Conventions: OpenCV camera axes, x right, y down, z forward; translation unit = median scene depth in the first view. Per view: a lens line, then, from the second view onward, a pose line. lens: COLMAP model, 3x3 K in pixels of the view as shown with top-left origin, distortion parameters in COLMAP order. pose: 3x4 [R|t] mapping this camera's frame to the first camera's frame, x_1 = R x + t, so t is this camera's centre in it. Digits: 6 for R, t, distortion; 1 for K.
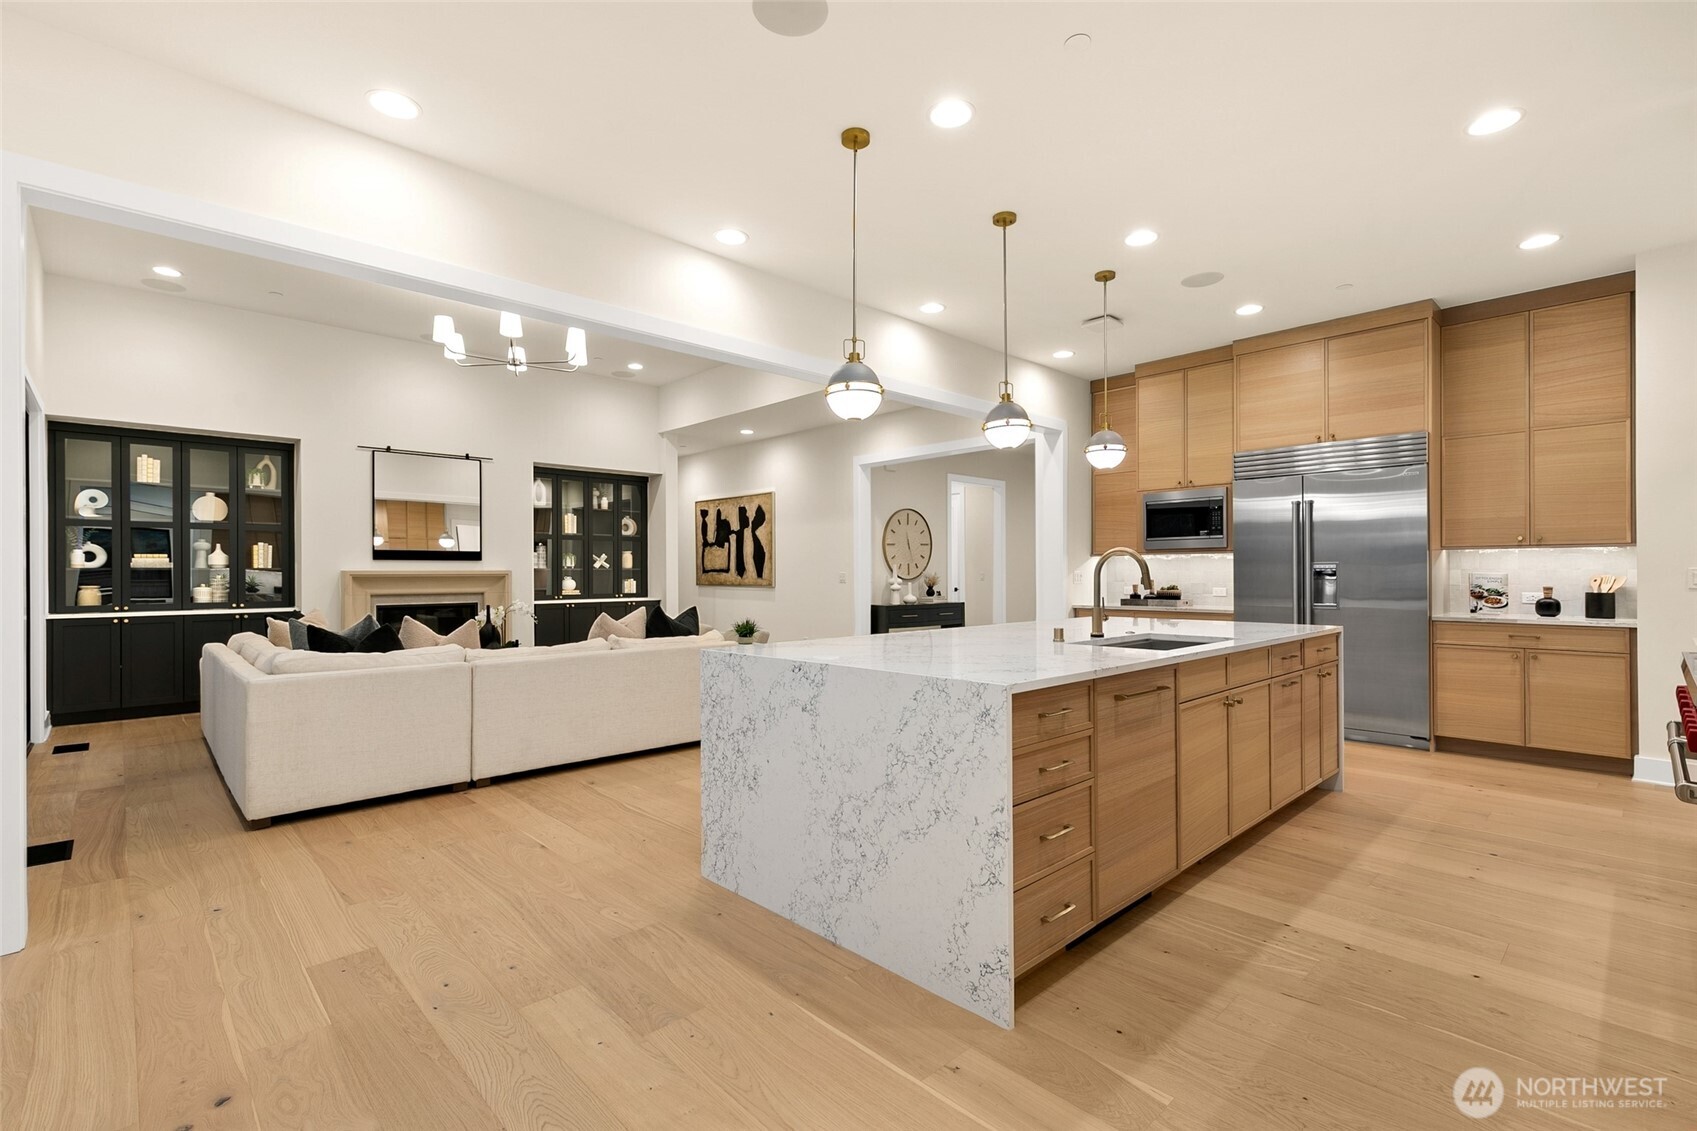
lens RADIAL K [[765.9, 0, 862.1], [0, 765.9, 563.5], [0, 0, 1]] dist [0.009489, -0.000402]
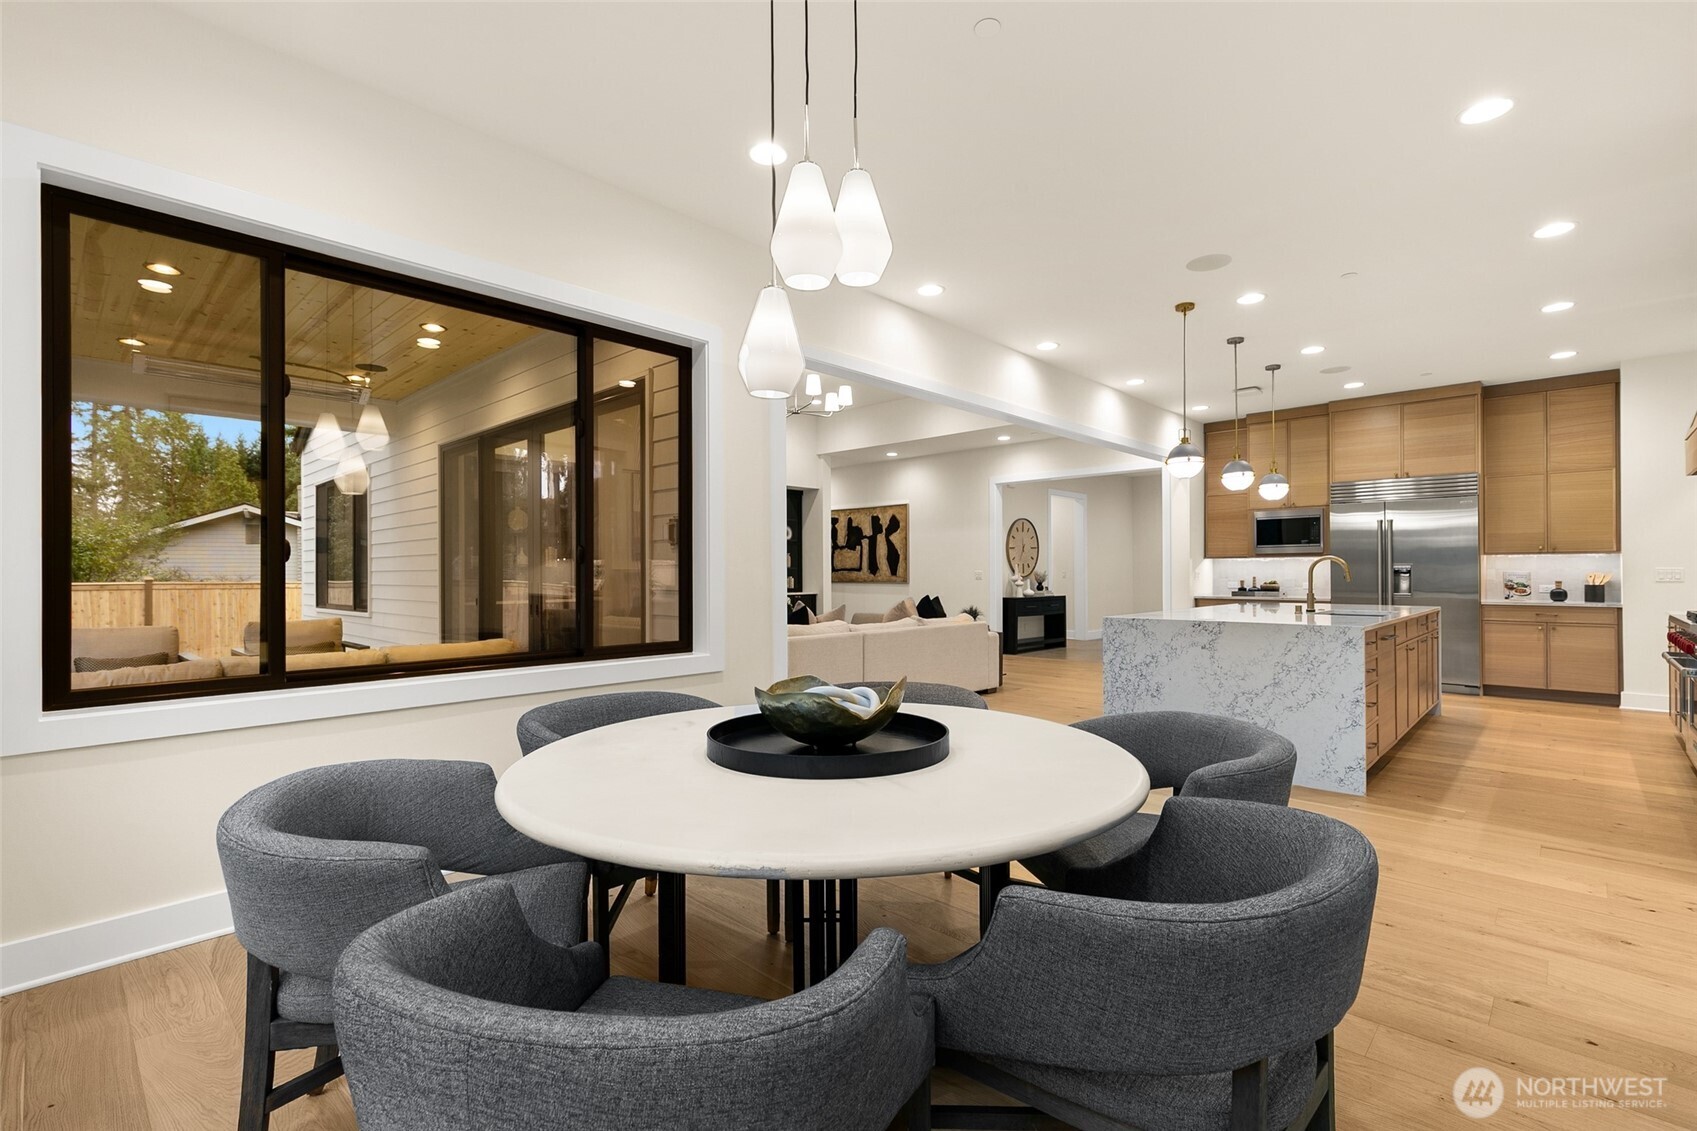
lens RADIAL K [[765.9, 0, 862.4], [0, 765.9, 562.7], [0, 0, 1]] dist [0.009489, -0.000402]
pose [[0.998687, 0.000665, 0.051231, -0.480376], [-0.000705, 0.999999, 0.000765, -0.004444], [-0.051231, -0.000800, 0.998687, -0.372885]]
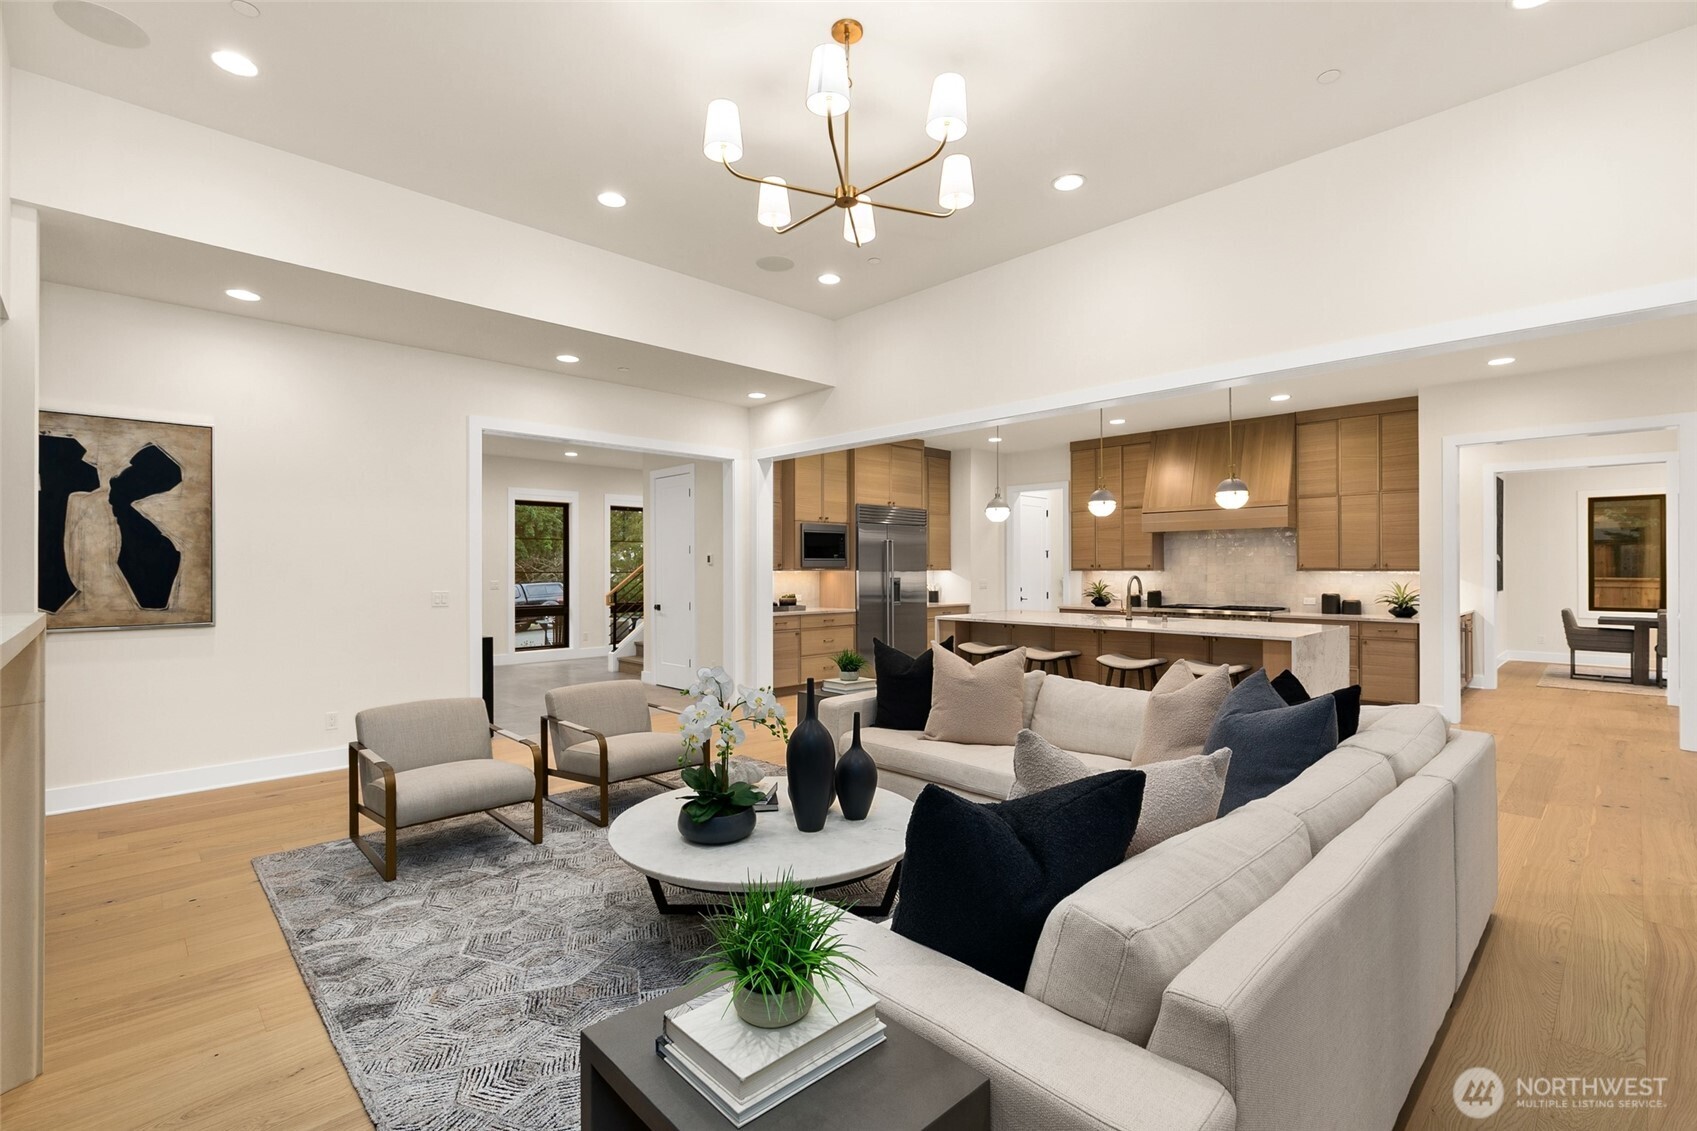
lens RADIAL K [[765.9, 0, 827.3], [0, 765.9, 571.4], [0, 0, 1]] dist [0.009489, -0.000402]
pose [[0.019783, 0.000104, 0.999804, -1.139077], [-0.011363, 0.999935, 0.000121, -0.014420], [-0.999740, -0.011363, 0.019783, 1.178243]]
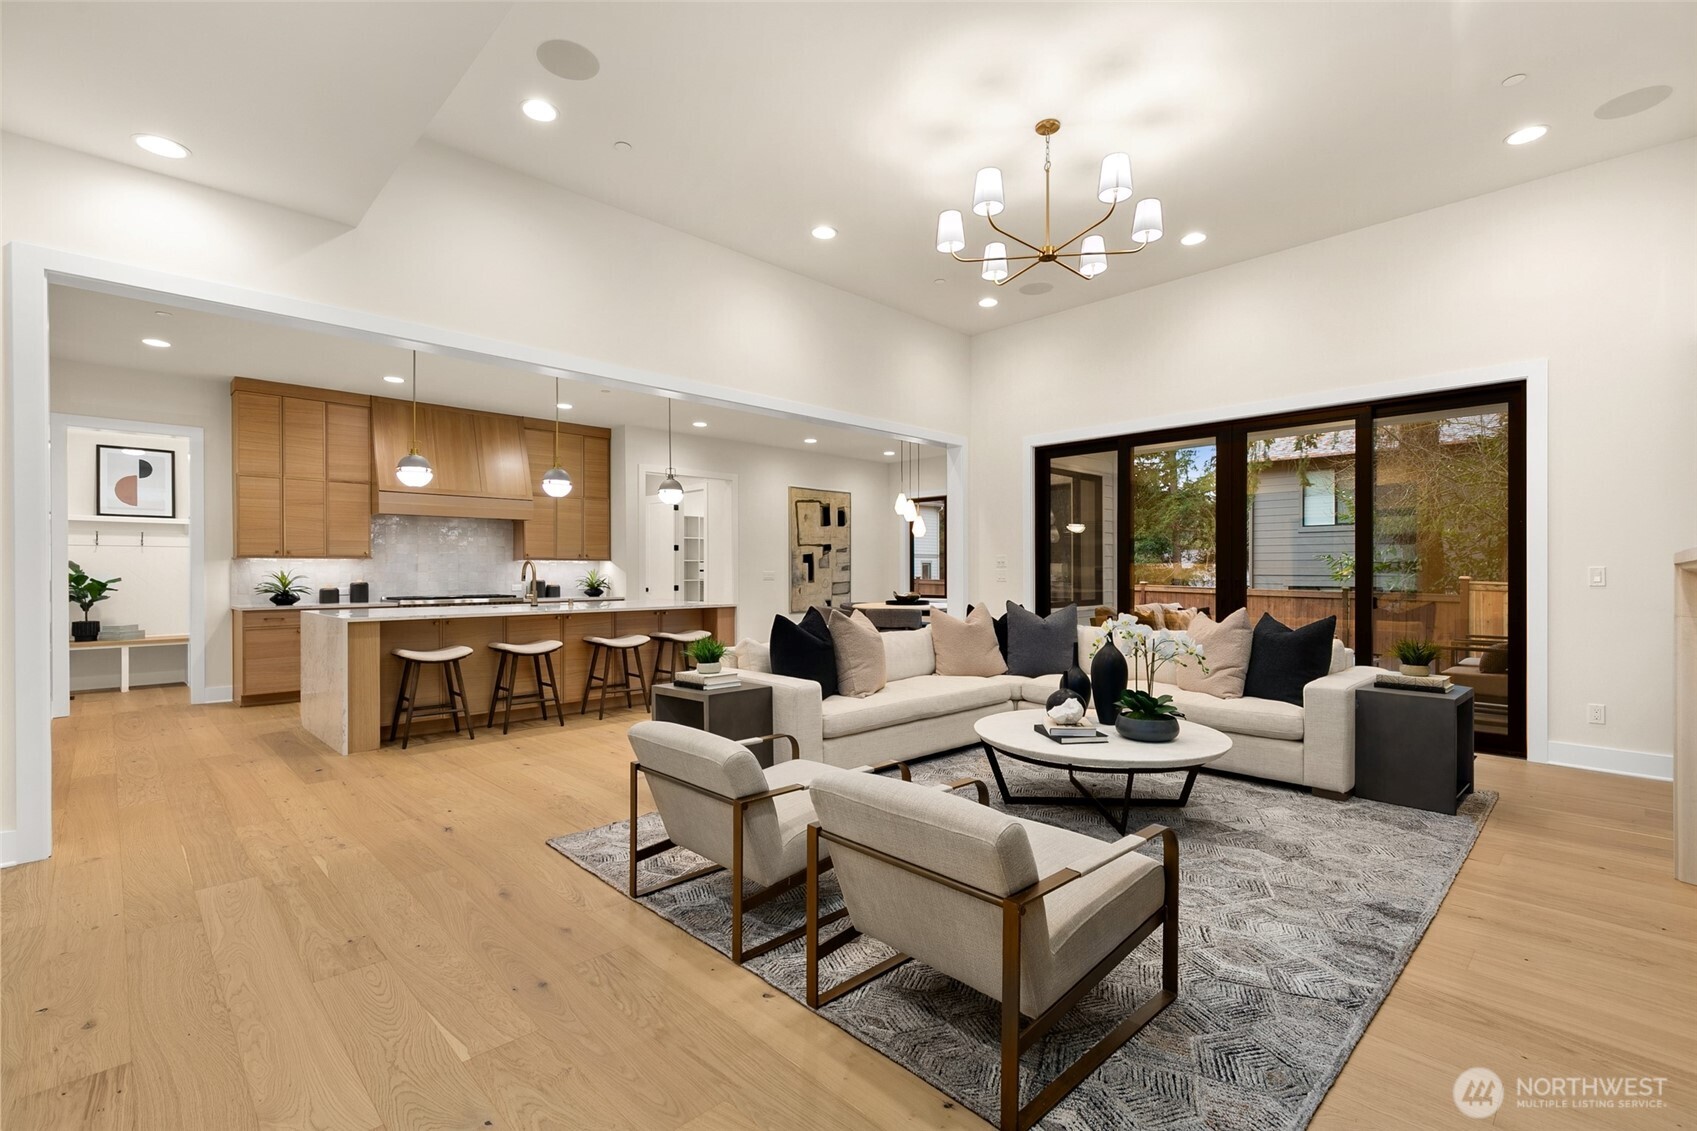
lens RADIAL K [[765.9, 0, 864.4], [0, 765.9, 574.0], [0, 0, 1]] dist [0.009489, -0.000402]
pose [[-0.999884, 0.009121, -0.012158, -0.328910], [0.009232, 0.999916, -0.009108, 0.026976], [0.012074, -0.009219, -0.999885, 1.970654]]
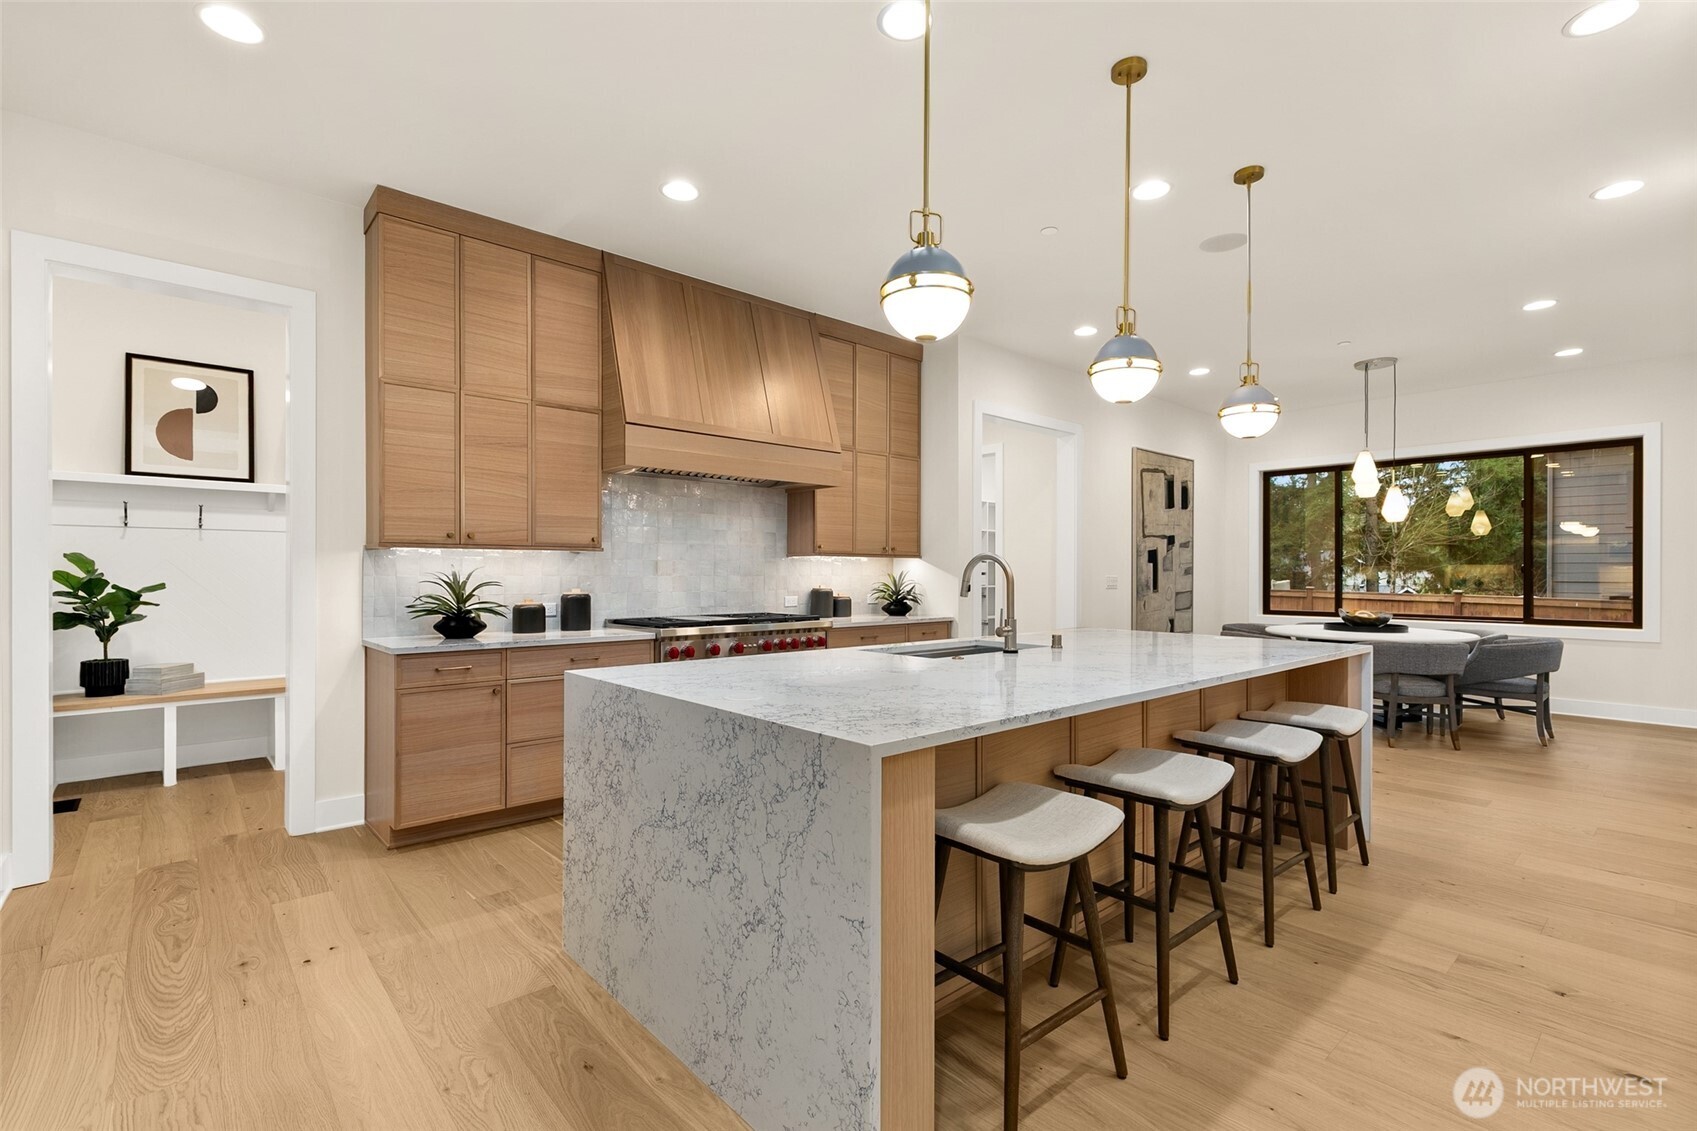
lens RADIAL K [[765.9, 0, 854.6], [0, 765.9, 575.8], [0, 0, 1]] dist [0.009489, -0.000402]
pose [[-0.999274, 0.003672, 0.037927, 0.307224], [0.003341, 0.999956, -0.008784, 0.009450], [-0.037958, -0.008650, -0.999242, 1.271204]]
